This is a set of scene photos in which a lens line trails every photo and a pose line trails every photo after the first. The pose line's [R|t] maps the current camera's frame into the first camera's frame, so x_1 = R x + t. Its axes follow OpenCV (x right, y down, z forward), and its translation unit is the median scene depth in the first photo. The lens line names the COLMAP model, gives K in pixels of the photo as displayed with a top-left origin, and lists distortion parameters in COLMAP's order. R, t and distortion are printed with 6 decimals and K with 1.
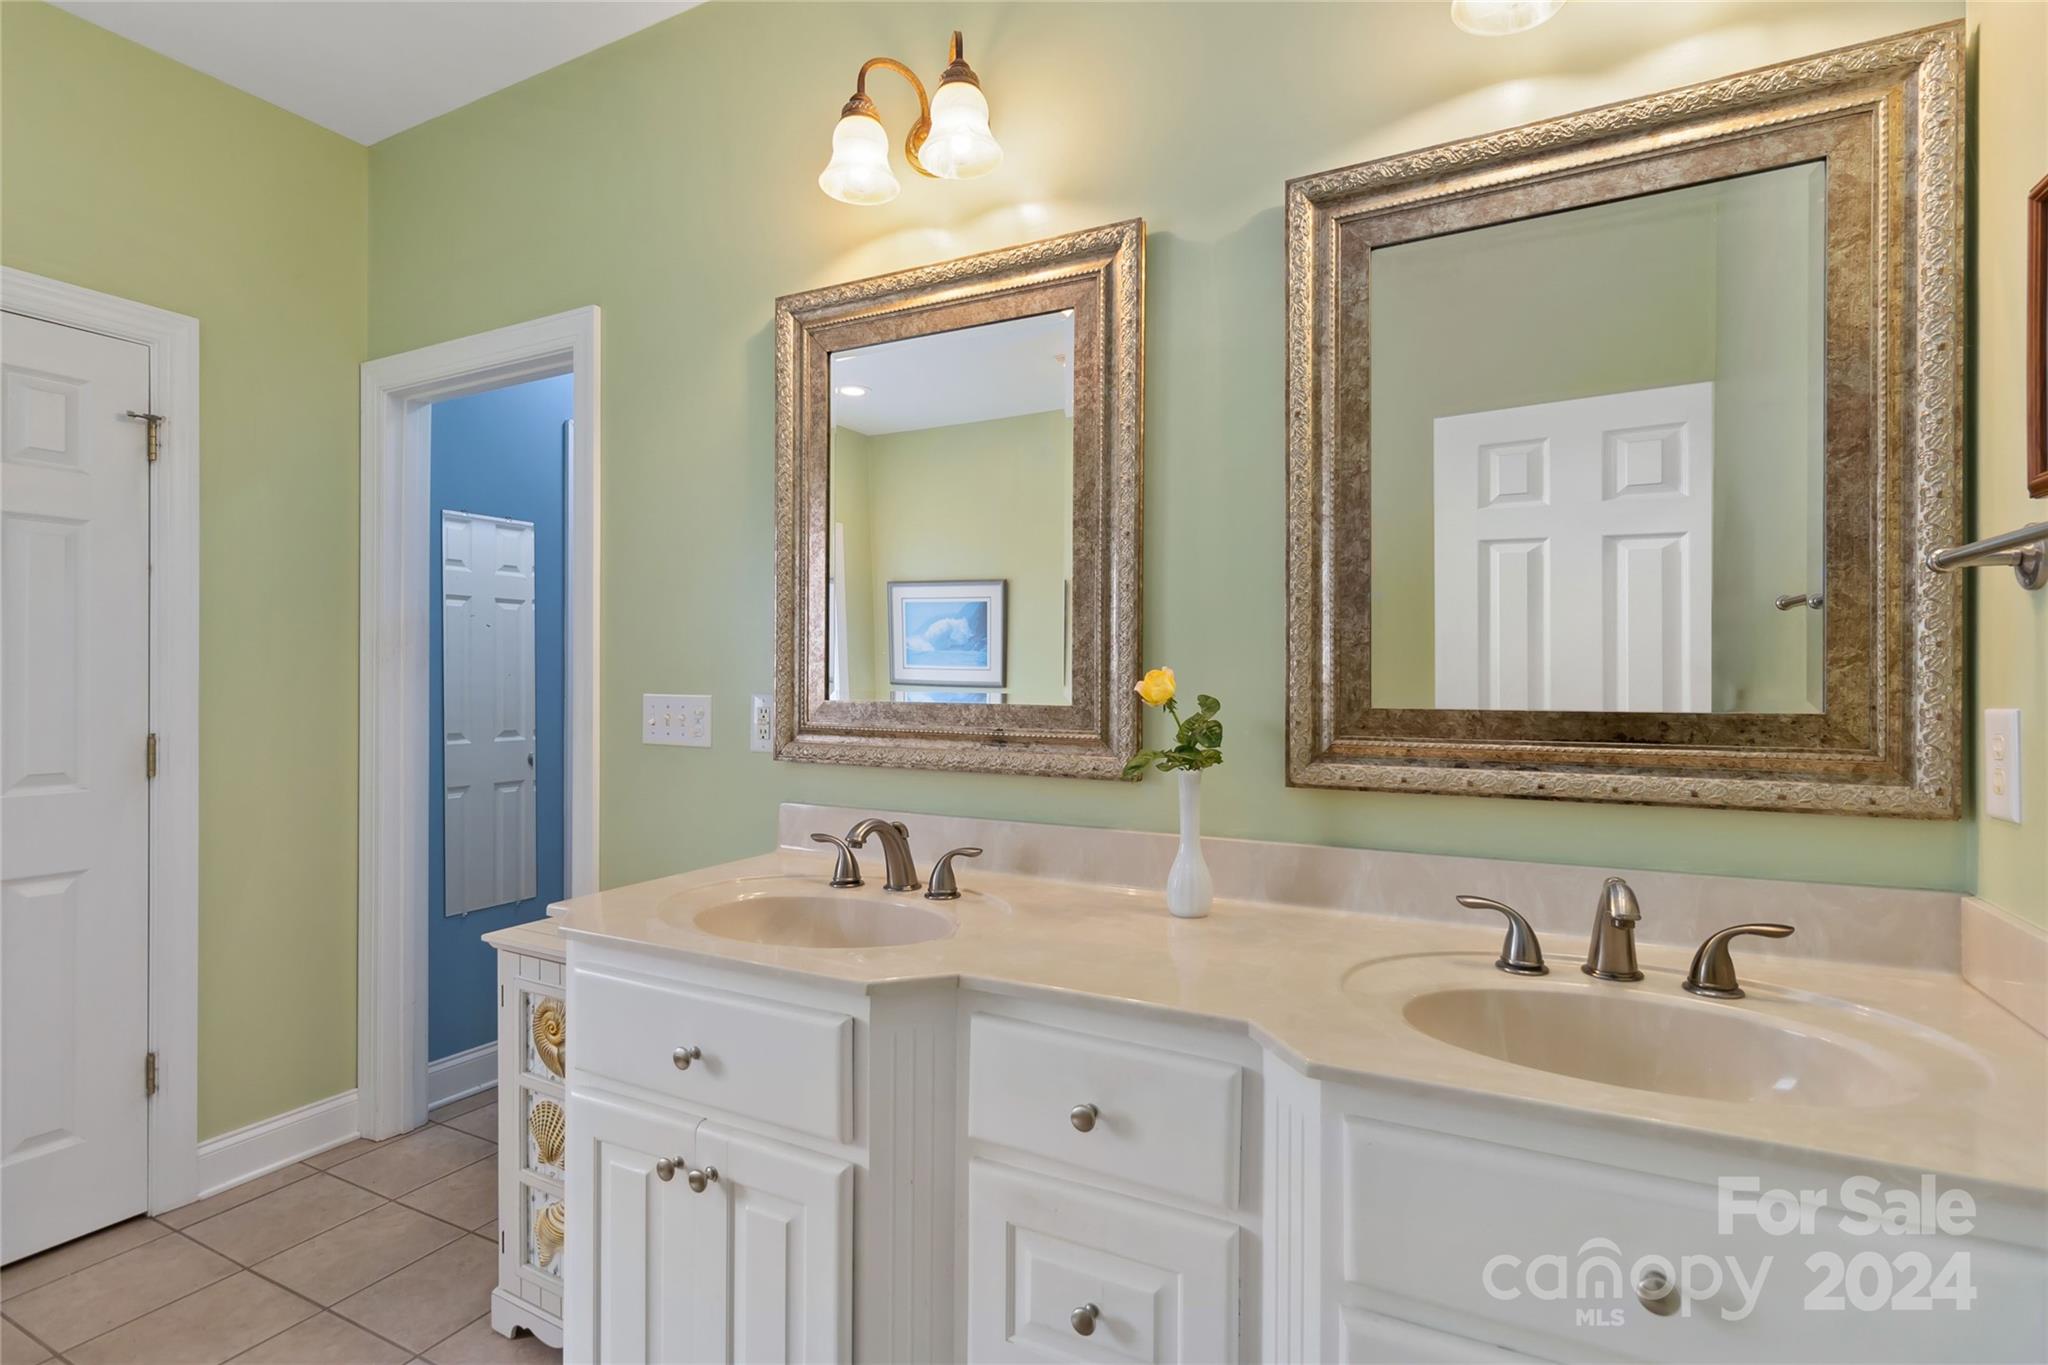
lens RADIAL K [[963.0, 0, 1020.9], [0, 963.0, 694.1], [0, 0, 1]] dist [-0.000683, 0.000081]
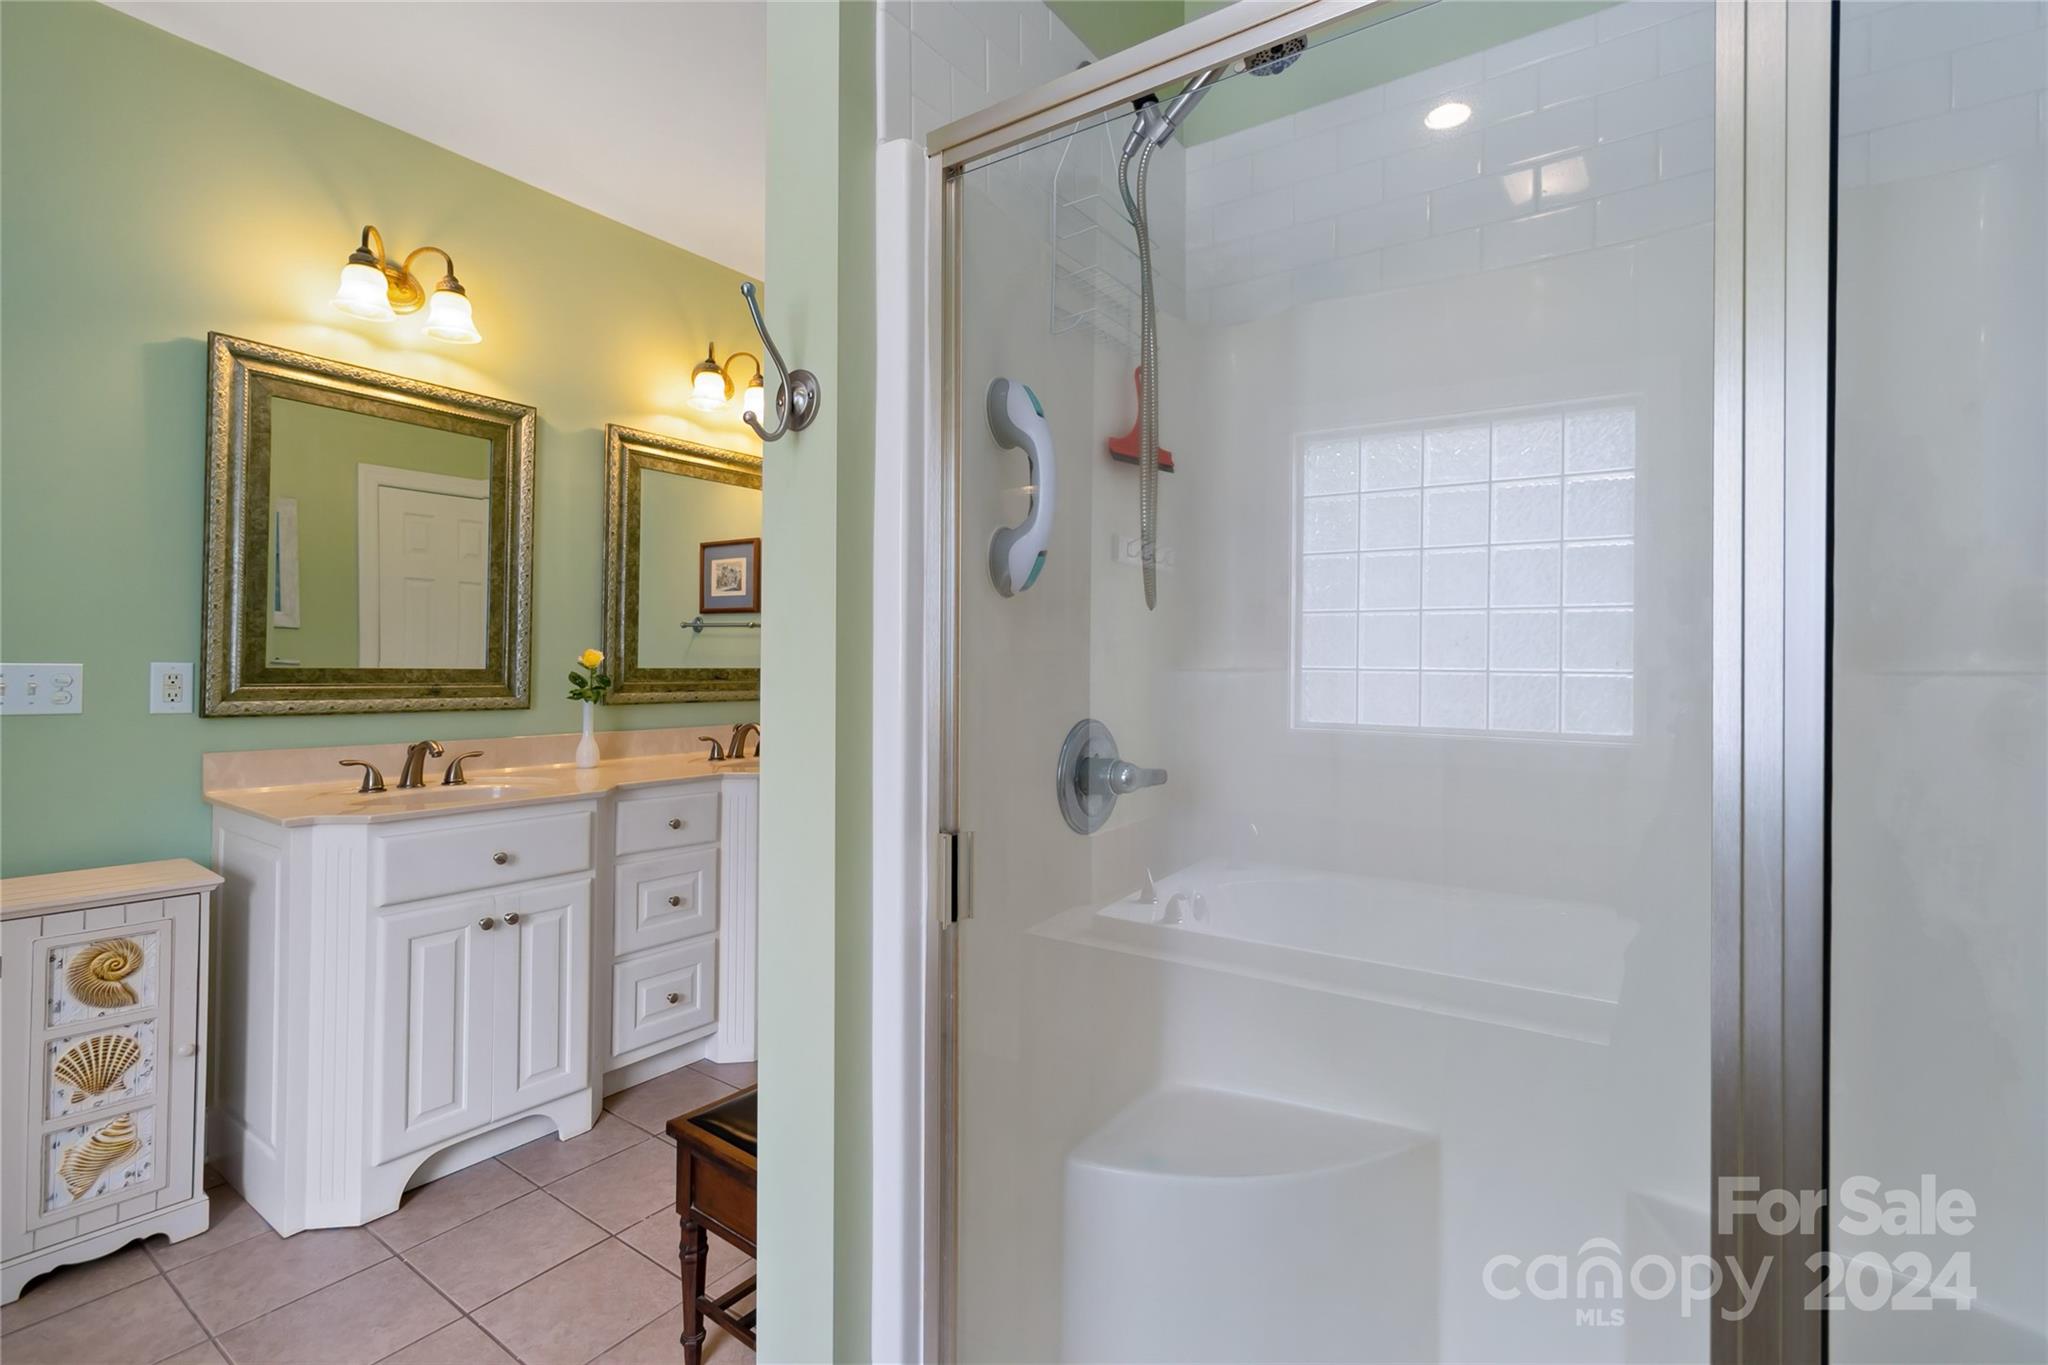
lens RADIAL K [[959.6, 0, 1016.7], [0, 959.6, 673.9], [0, 0, 1]] dist [-0.001563, 0.000416]
pose [[0.159917, -0.020461, 0.986918, -1.716095], [-0.008880, 0.999715, 0.022165, -0.029793], [-0.987091, -0.012308, 0.159689, -0.248119]]
